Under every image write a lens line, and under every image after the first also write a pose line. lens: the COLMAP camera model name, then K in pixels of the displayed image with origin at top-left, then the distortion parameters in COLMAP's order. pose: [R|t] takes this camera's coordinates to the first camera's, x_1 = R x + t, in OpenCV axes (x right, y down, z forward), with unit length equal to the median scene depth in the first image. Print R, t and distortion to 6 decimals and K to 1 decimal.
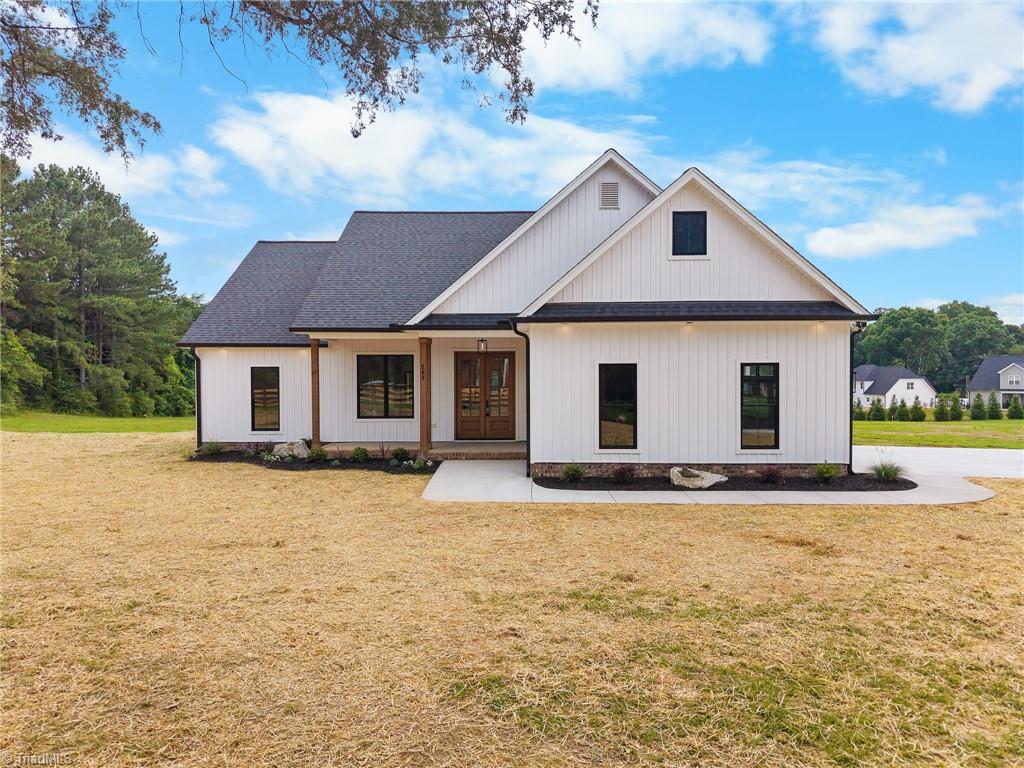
lens RADIAL K [[687.5, 0, 512.0], [0, 687.5, 384.0], [0, 0, 1]] dist [0.010848, -0.005118]
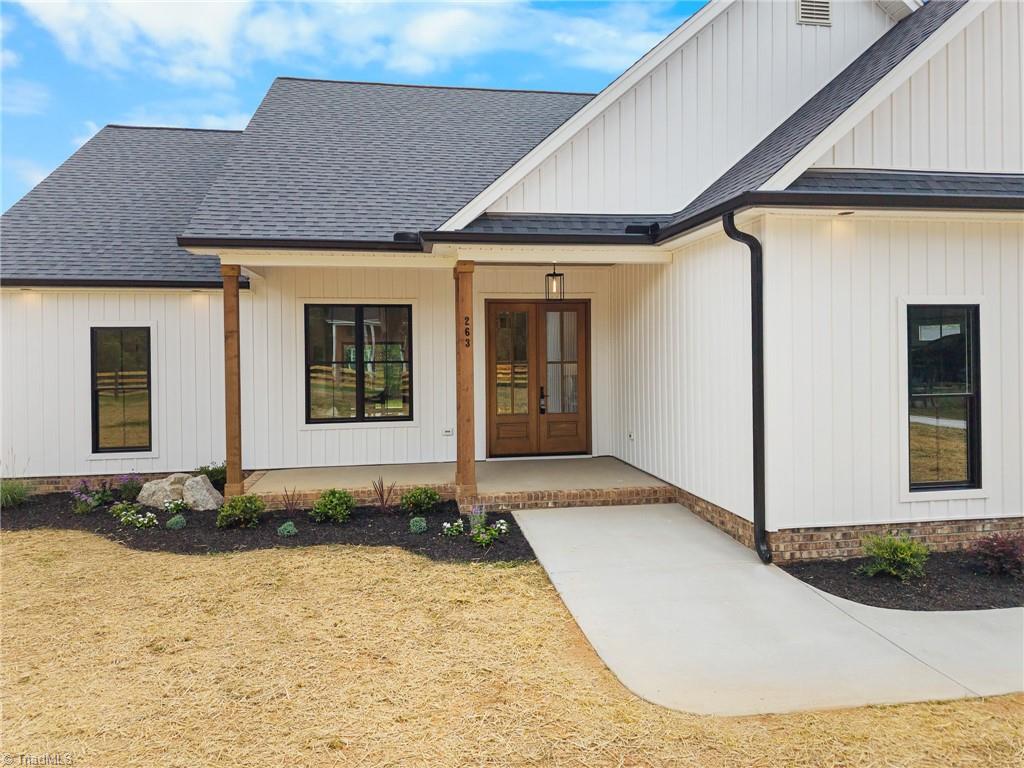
lens RADIAL K [[708.0, 0, 509.3], [0, 708.0, 352.6], [0, 0, 1]] dist [0.001667, 0.001528]
pose [[0.987228, -0.009035, 0.159057, -0.207179], [0.011177, 0.999858, -0.012581, 0.004920], [-0.158921, 0.014198, 0.987189, 0.571881]]
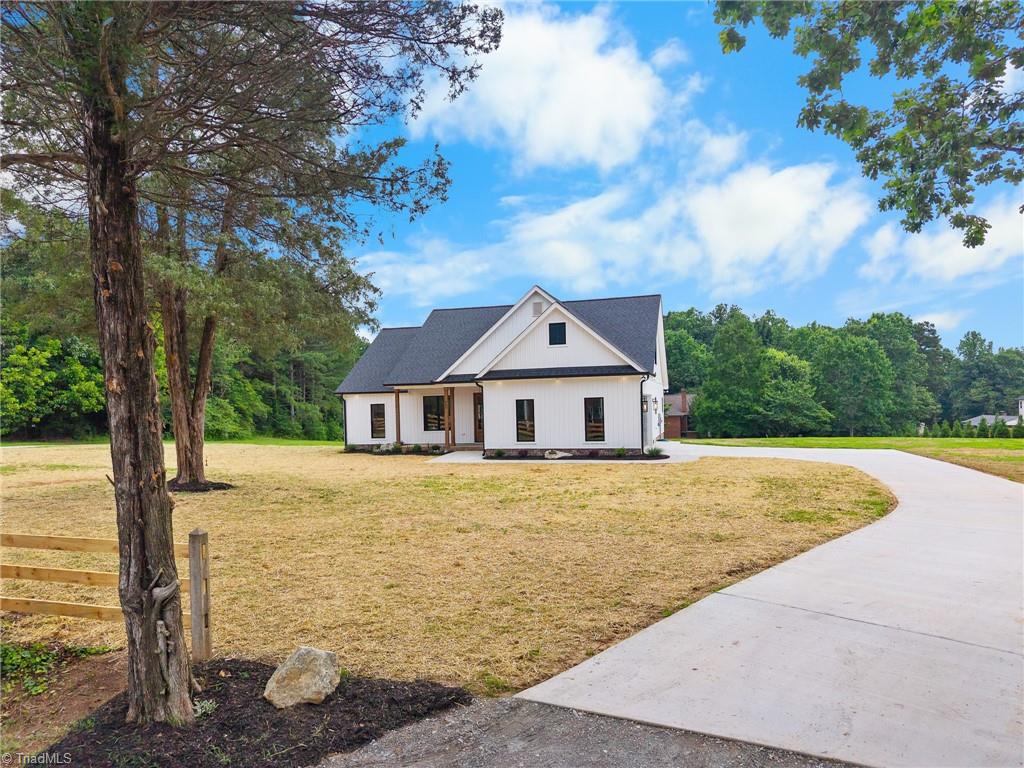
lens RADIAL K [[707.1, 0, 511.0], [0, 707.1, 414.5], [0, 0, 1]] dist [0.054586, 0.000484]
pose [[0.966103, -0.017812, -0.257540, 0.642647], [0.018549, 0.999828, 0.000431, 0.012370], [0.257488, -0.005194, 0.966268, -1.007984]]
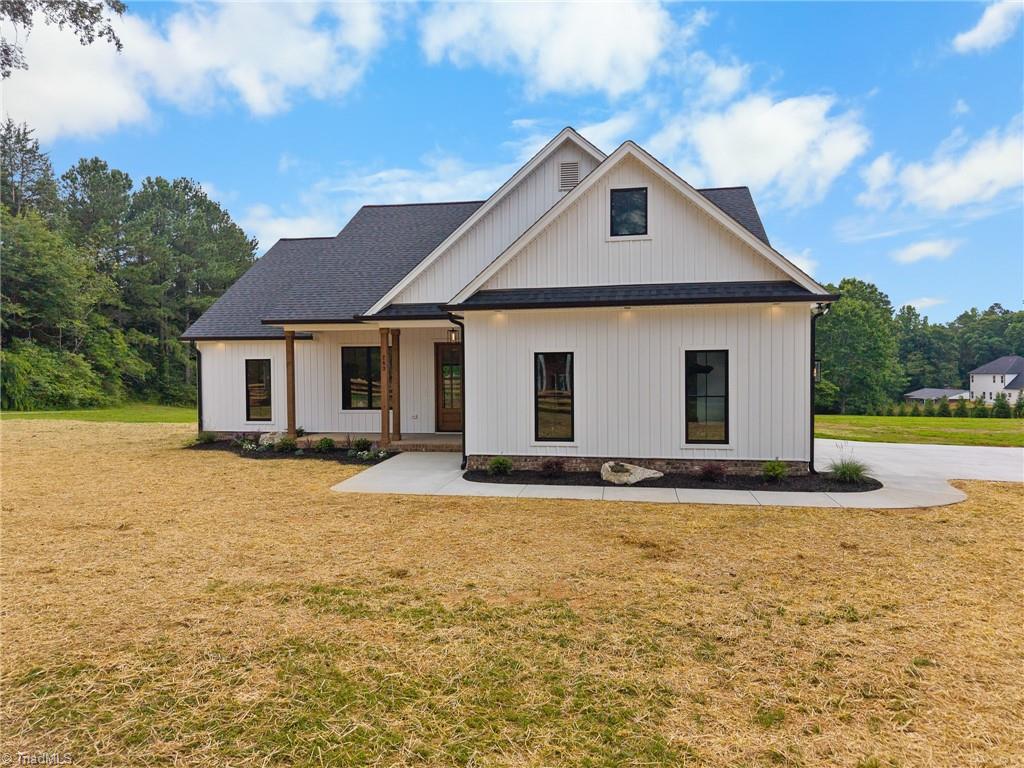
lens RADIAL K [[687.8, 0, 512.0], [0, 687.8, 384.0], [0, 0, 1]] dist [0.047212, -0.063943]
pose [[0.986492, -0.000830, -0.163806, 0.250442], [0.001979, 0.999975, 0.006857, 0.007827], [0.163796, -0.007089, 0.986469, 0.047232]]
